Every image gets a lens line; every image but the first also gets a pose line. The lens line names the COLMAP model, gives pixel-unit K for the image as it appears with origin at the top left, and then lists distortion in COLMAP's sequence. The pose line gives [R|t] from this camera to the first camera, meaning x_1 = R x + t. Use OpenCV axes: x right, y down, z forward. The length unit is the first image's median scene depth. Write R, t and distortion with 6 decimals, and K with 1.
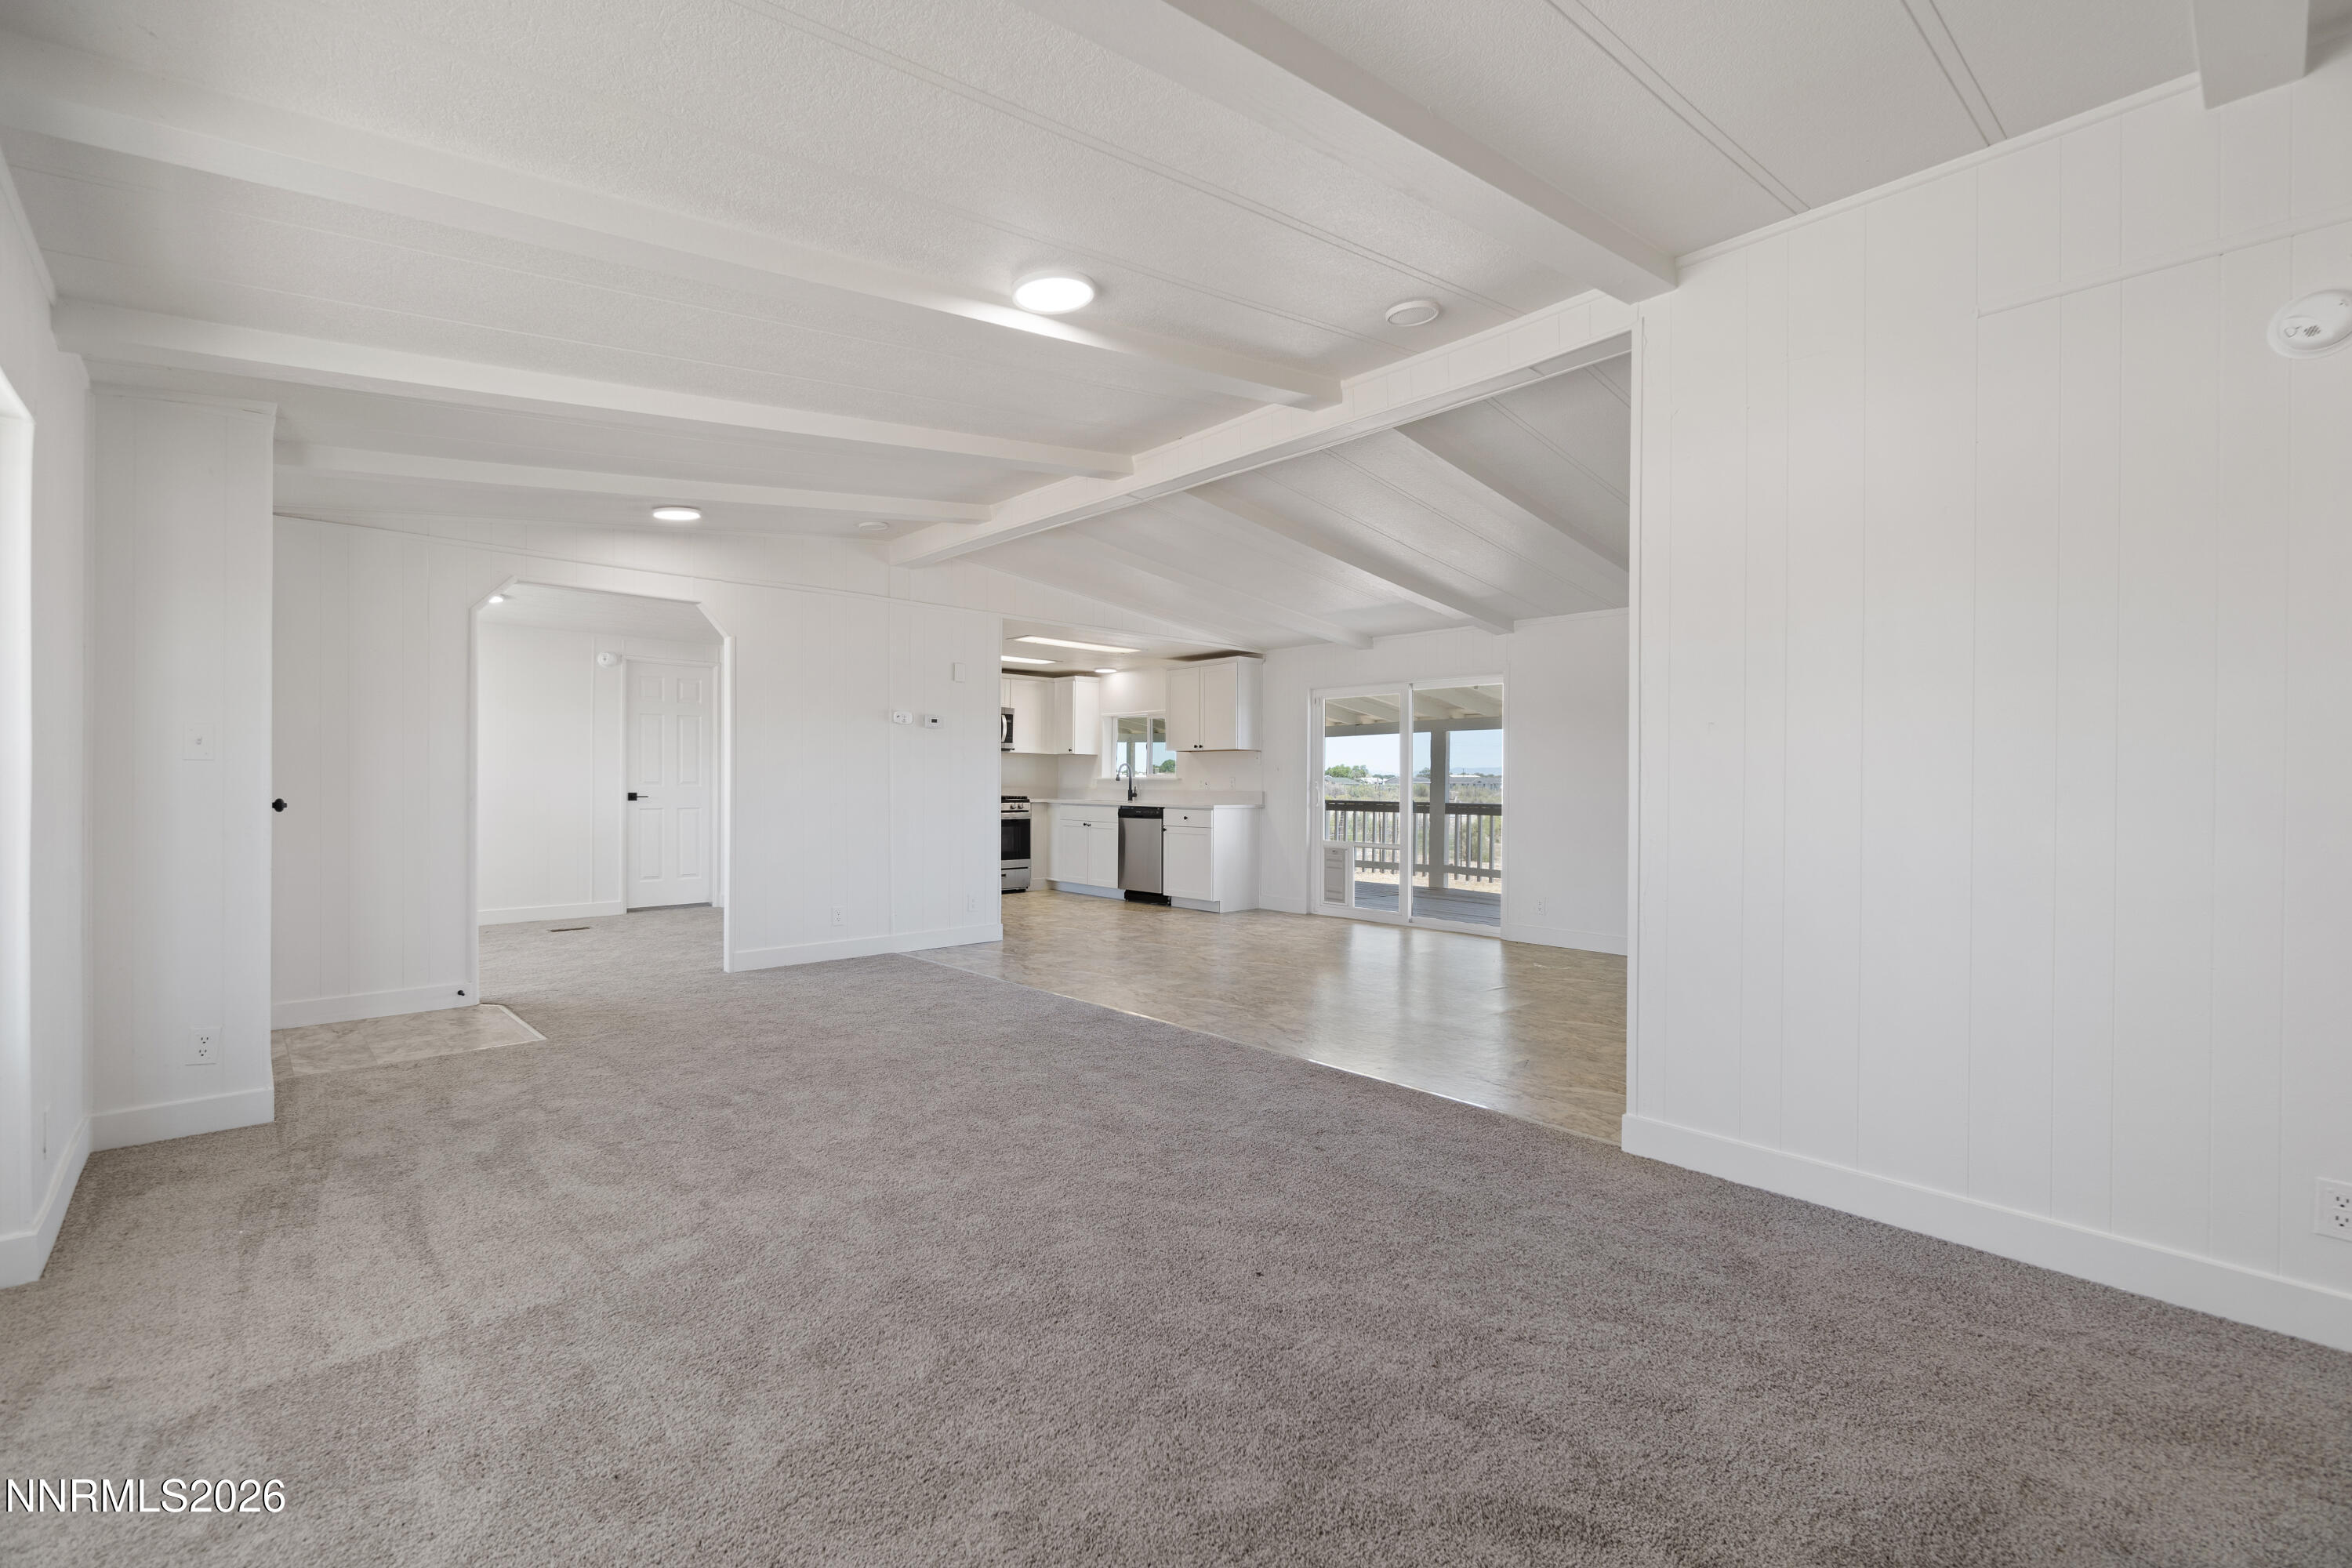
lens RADIAL K [[1023.1, 0, 1191.1], [0, 1023.1, 797.8], [0, 0, 1]] dist [-0.006490, 0.001449]
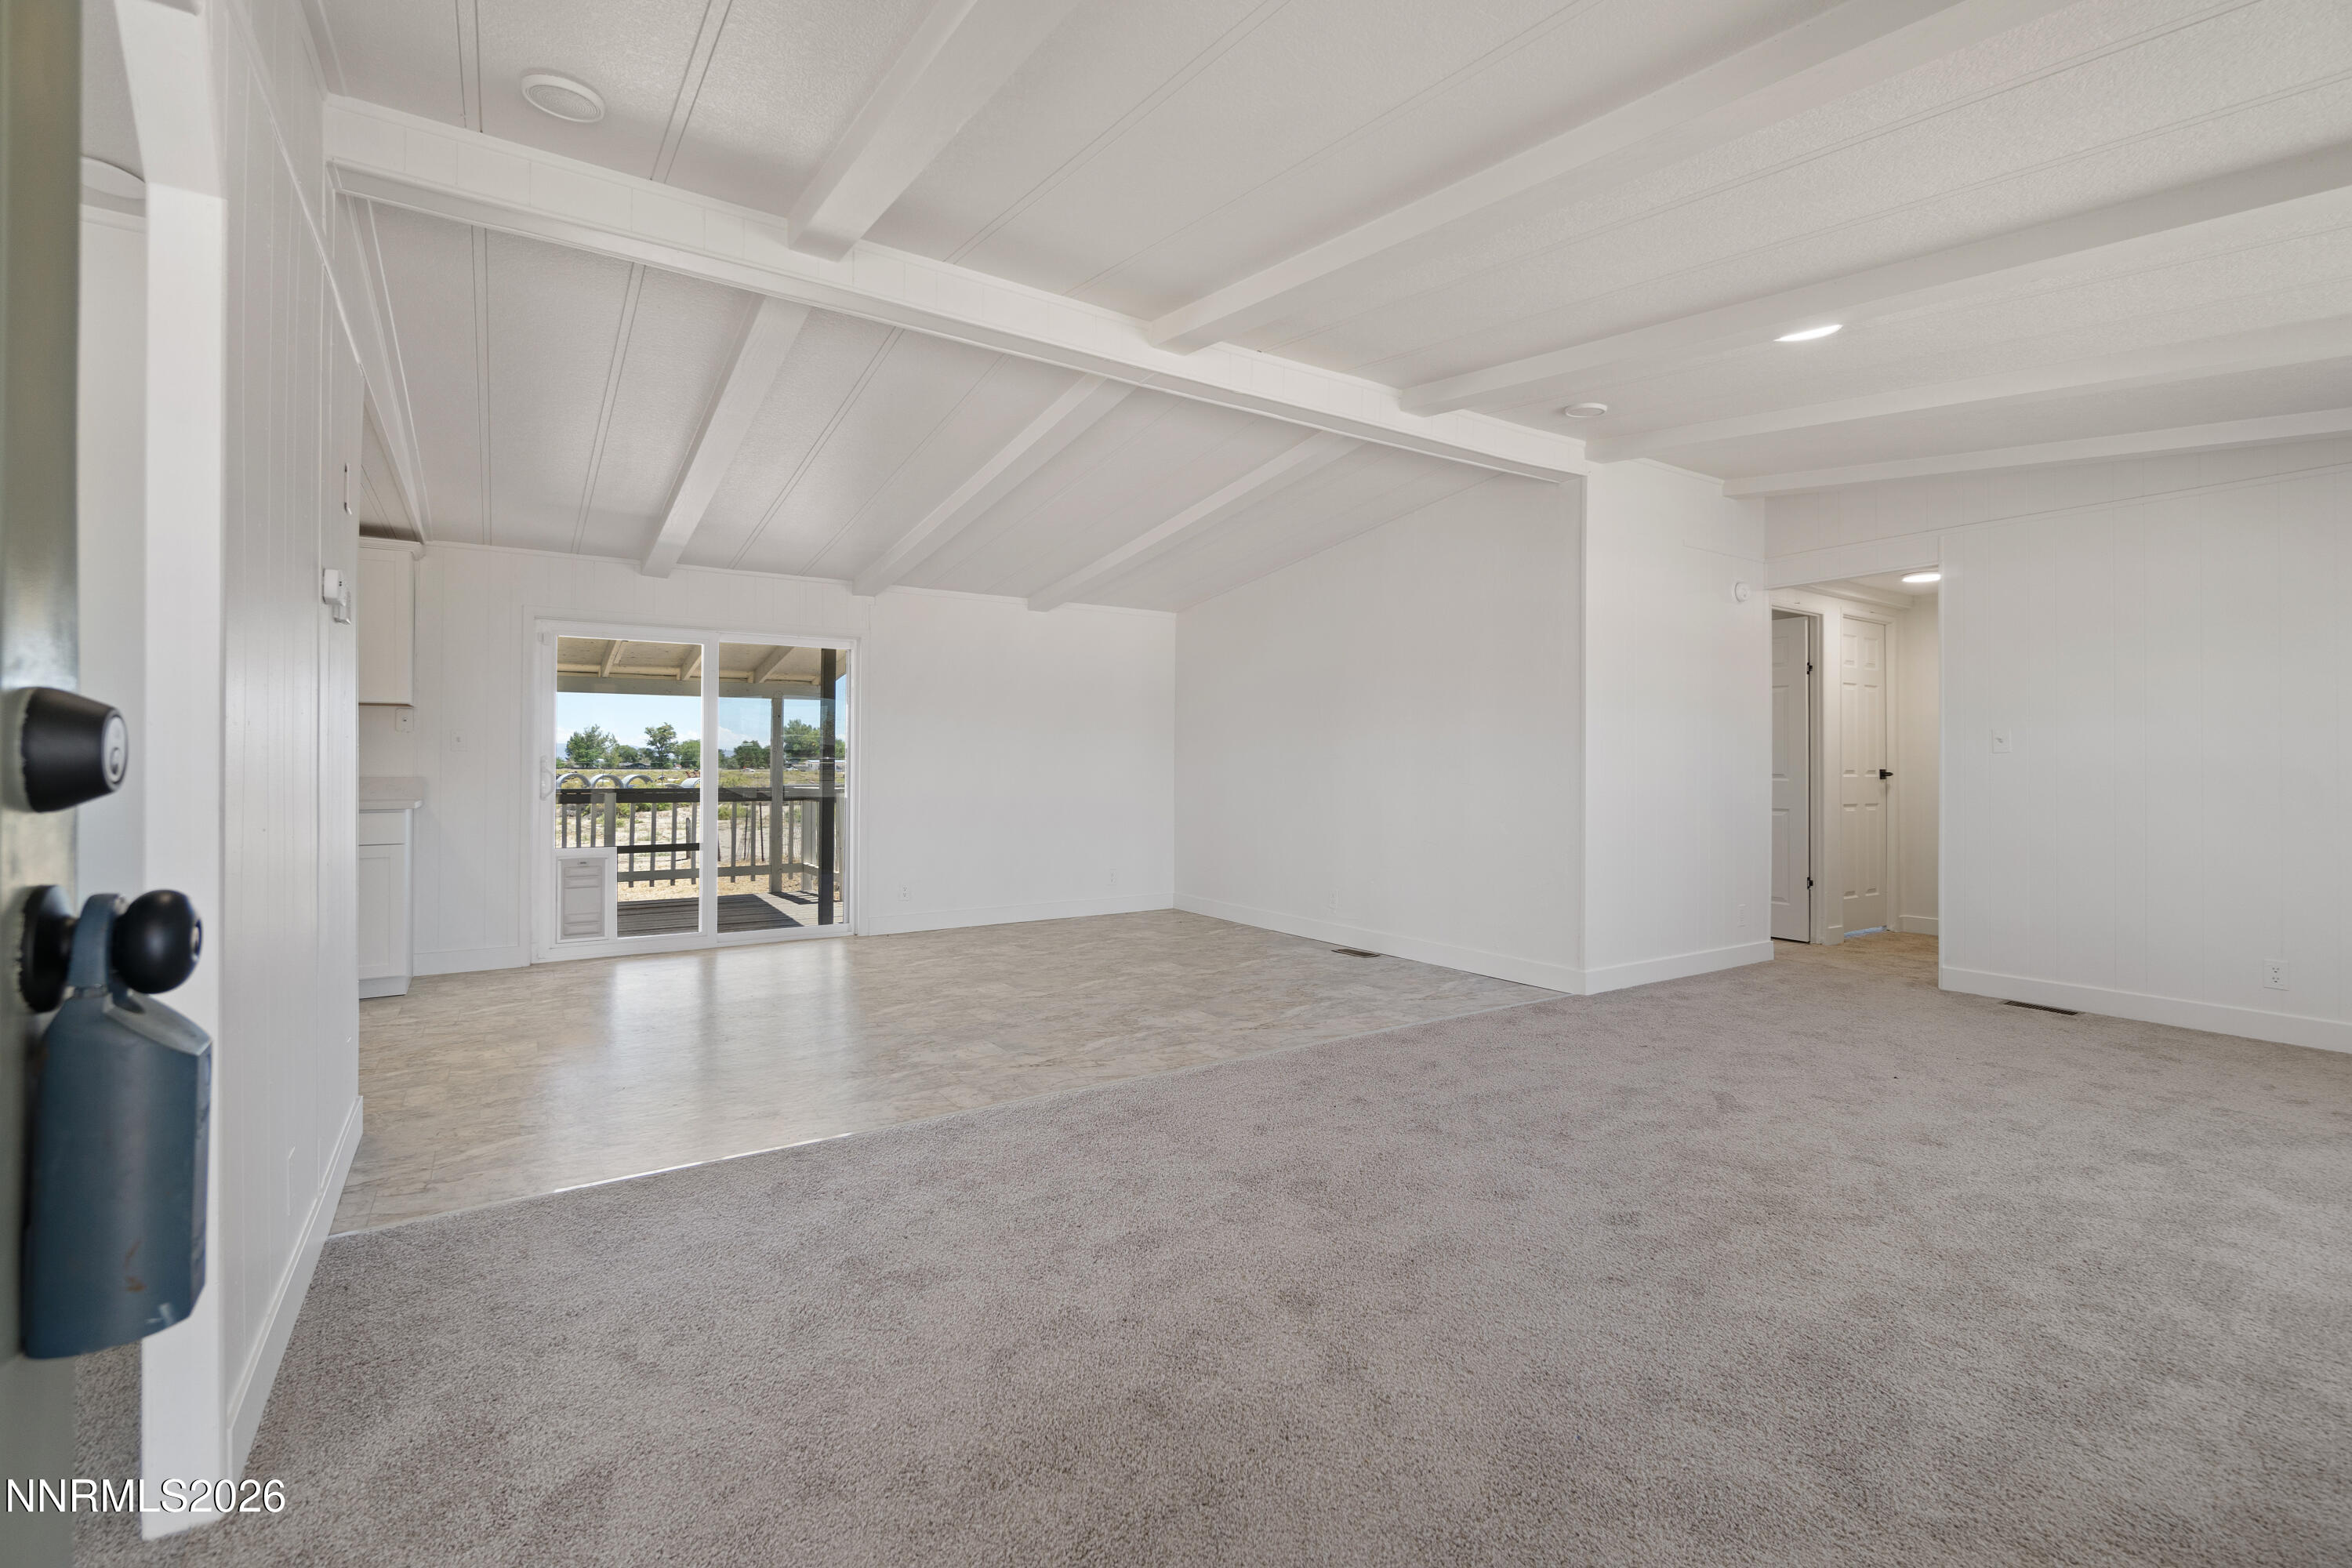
lens RADIAL K [[1023.1, 0, 1164.9], [0, 1023.1, 752.4], [0, 0, 1]] dist [-0.006490, 0.001449]
pose [[0.110769, 0.009493, 0.993801, -0.491064], [0.001851, 0.999951, -0.009758, -0.012772], [-0.993844, 0.002921, 0.110746, 0.557563]]
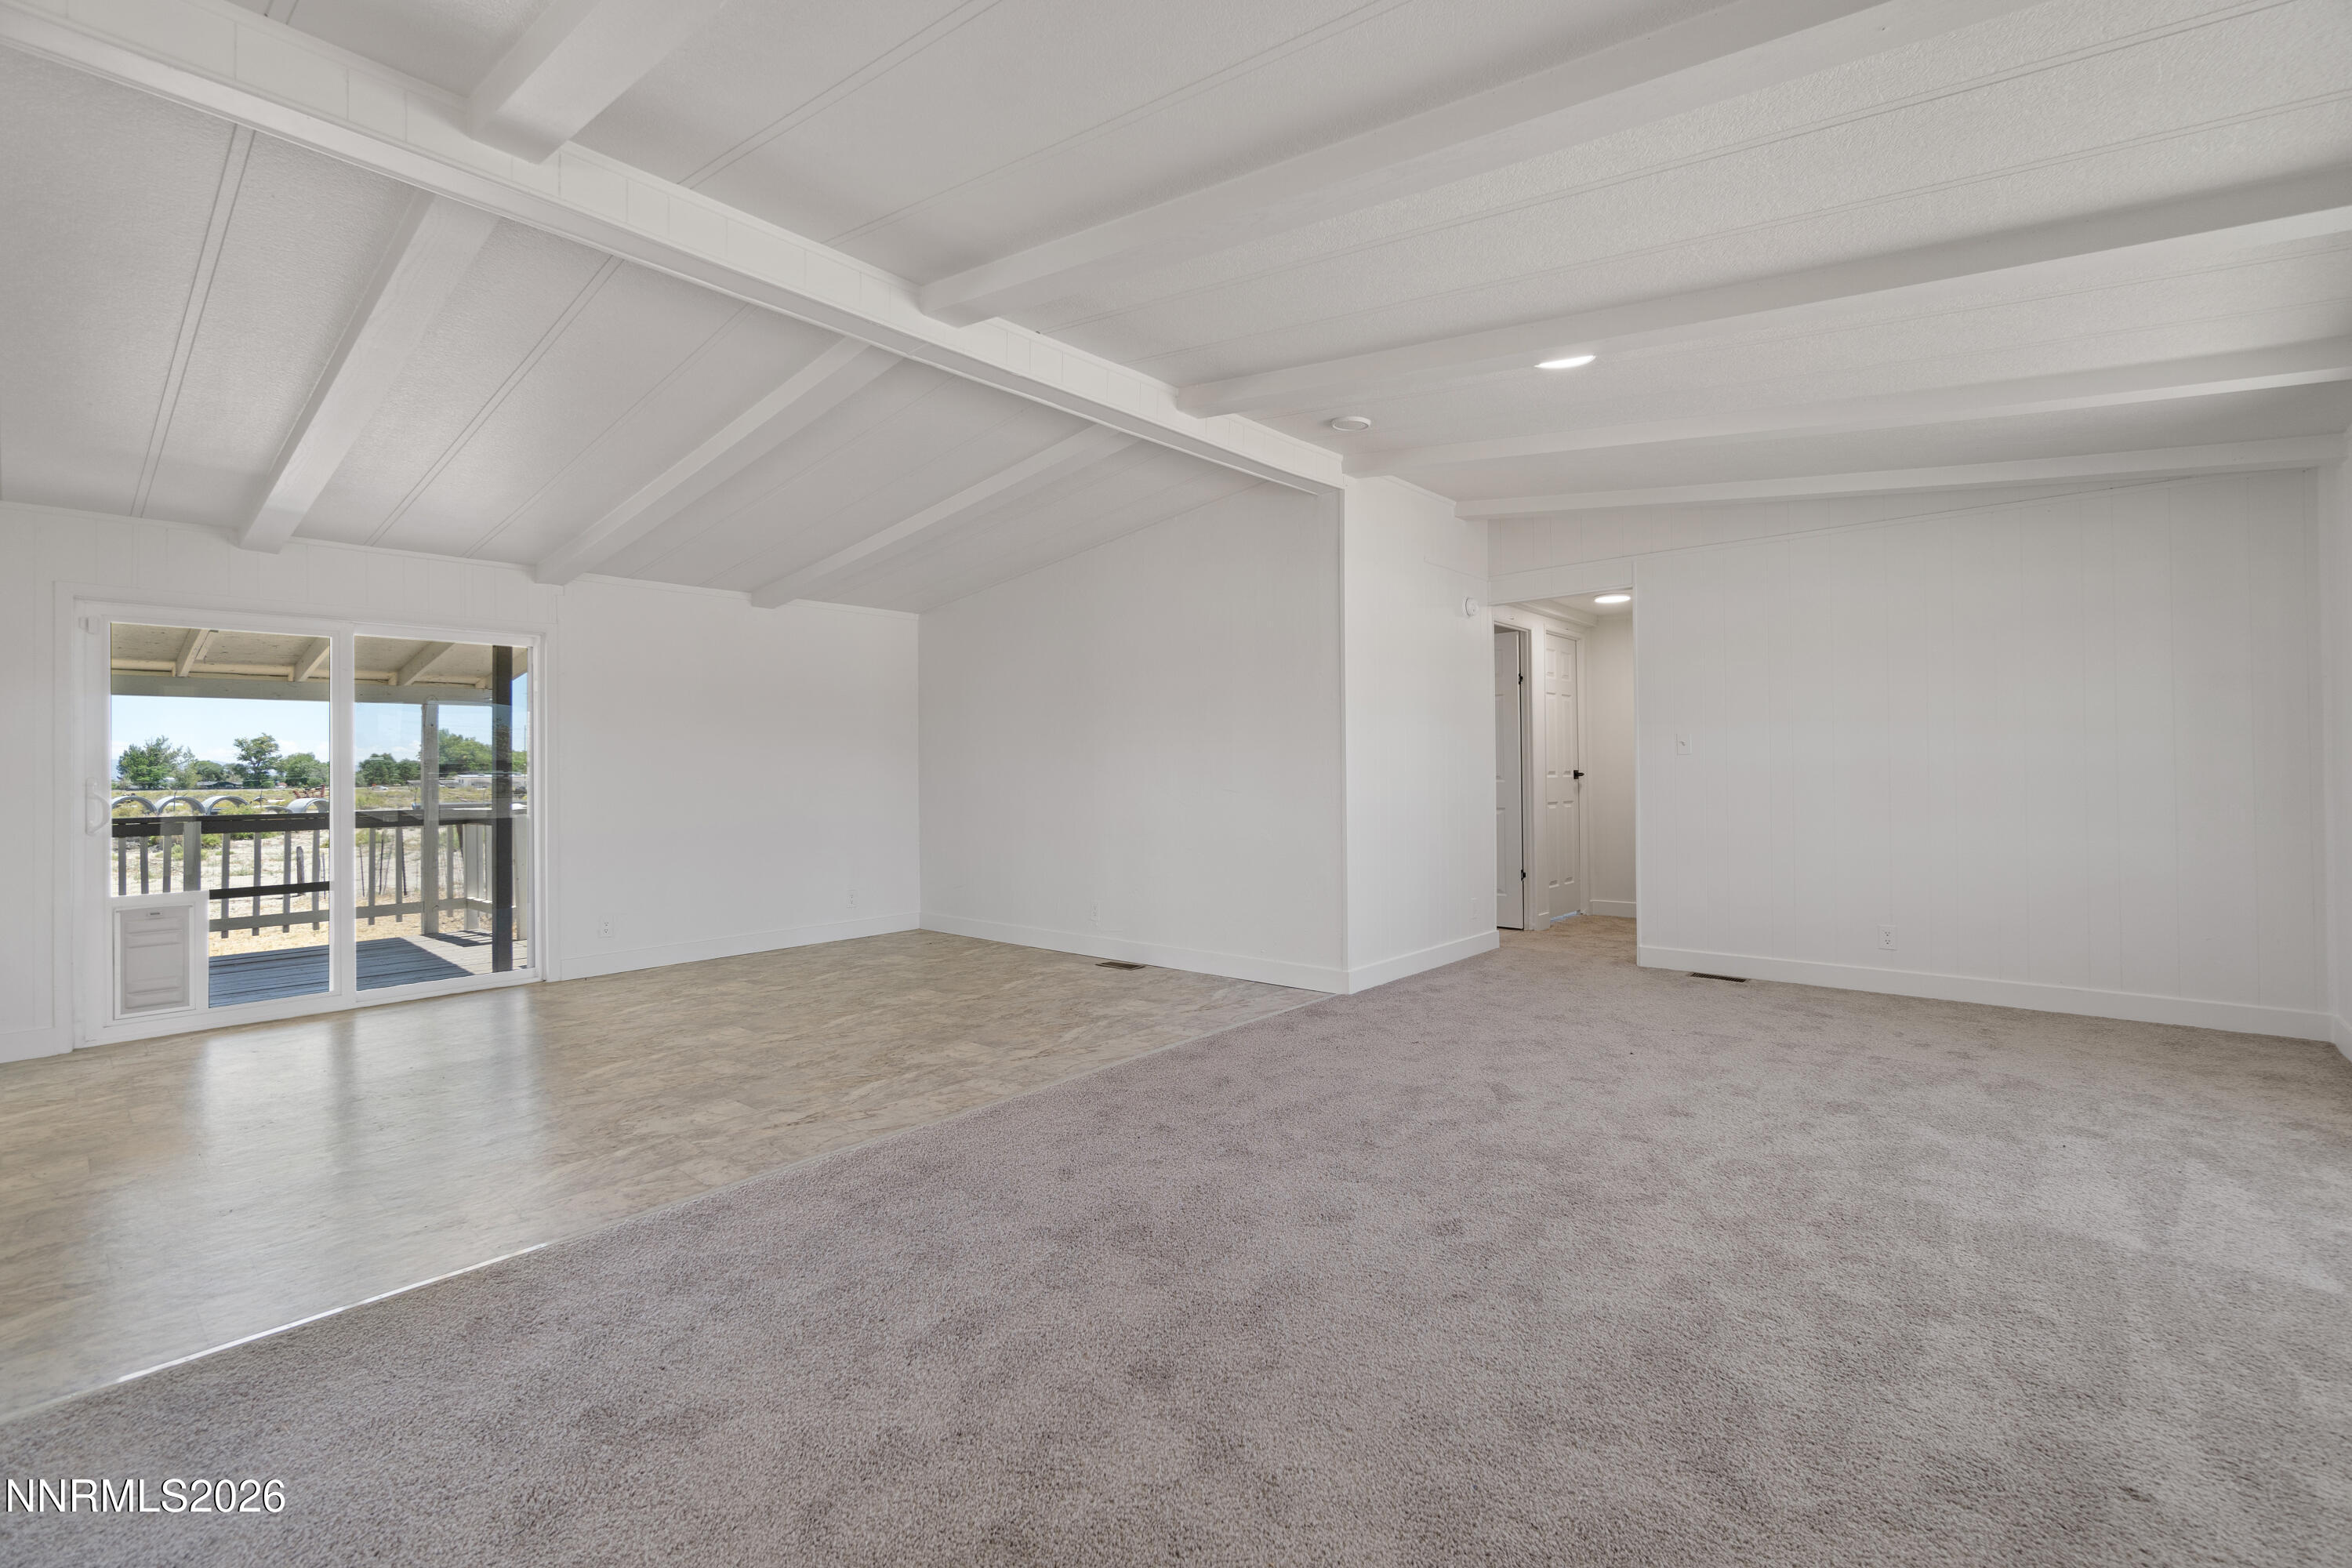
lens RADIAL K [[1023.1, 0, 1161.4], [0, 1023.1, 760.4], [0, 0, 1]] dist [-0.006490, 0.001449]
pose [[-0.155680, 0.009196, 0.987765, -0.464168], [0.016028, 0.999849, -0.006782, -0.014215], [-0.987678, 0.014776, -0.155804, 0.581218]]
